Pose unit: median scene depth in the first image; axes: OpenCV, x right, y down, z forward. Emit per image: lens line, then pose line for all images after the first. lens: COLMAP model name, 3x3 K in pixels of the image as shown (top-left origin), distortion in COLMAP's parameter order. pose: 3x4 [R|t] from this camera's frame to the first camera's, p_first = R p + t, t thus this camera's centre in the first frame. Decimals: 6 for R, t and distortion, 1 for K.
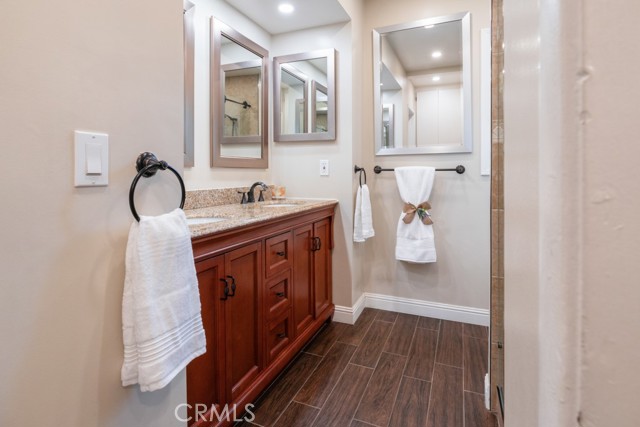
lens RADIAL K [[329.0, 0, 316.7], [0, 329.0, 173.6], [0, 0, 1]] dist [-0.004450, -0.001597]
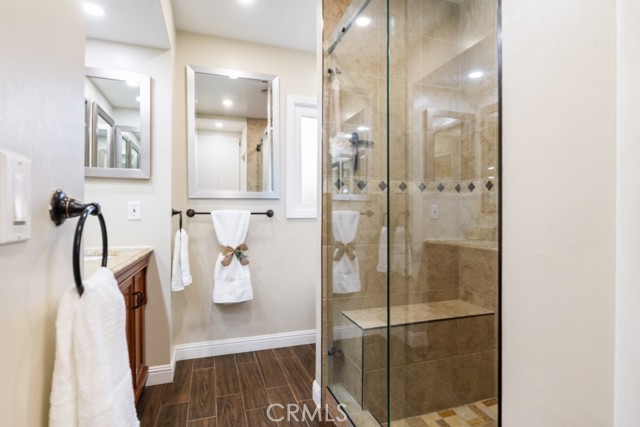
lens RADIAL K [[329.0, 0, 314.1], [0, 329.0, 214.2], [0, 0, 1]] dist [-0.004450, -0.001597]
pose [[0.754711, 0.002511, 0.656053, -0.189574], [0.001576, 0.999983, -0.005640, -0.002968], [-0.656056, 0.005291, 0.754694, 0.047668]]
